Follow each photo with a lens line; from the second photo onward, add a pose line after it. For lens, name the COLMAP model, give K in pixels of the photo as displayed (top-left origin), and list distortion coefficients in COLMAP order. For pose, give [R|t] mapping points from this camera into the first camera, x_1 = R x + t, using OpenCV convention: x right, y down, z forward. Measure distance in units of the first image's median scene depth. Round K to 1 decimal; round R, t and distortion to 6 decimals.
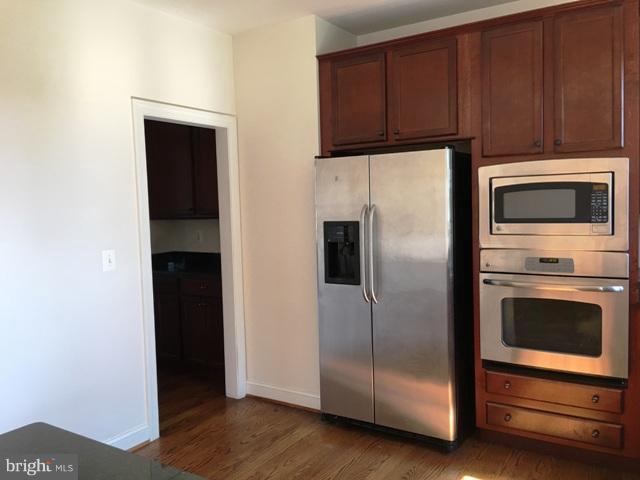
lens RADIAL K [[548.5, 0, 304.6], [0, 548.5, 237.4], [0, 0, 1]] dist [0.058193, -0.097480]
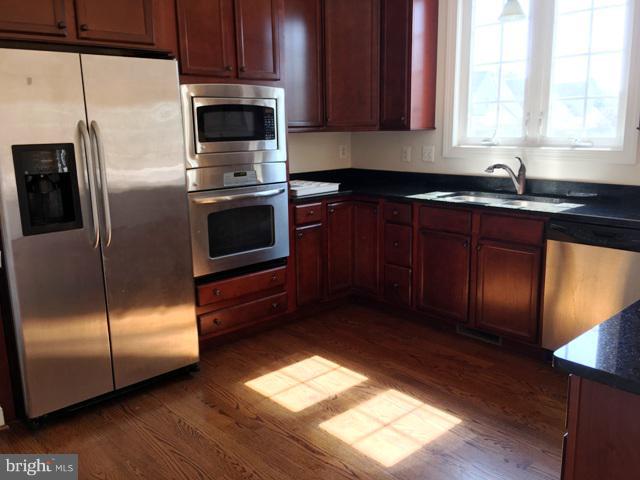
lens RADIAL K [[548.5, 0, 304.6], [0, 548.5, 237.4], [0, 0, 1]] dist [0.058193, -0.097480]
pose [[0.246239, -0.170228, 0.954143, -0.607246], [0.070706, 0.984987, 0.157484, 0.000458], [-0.966627, 0.028685, 0.254578, 0.550933]]
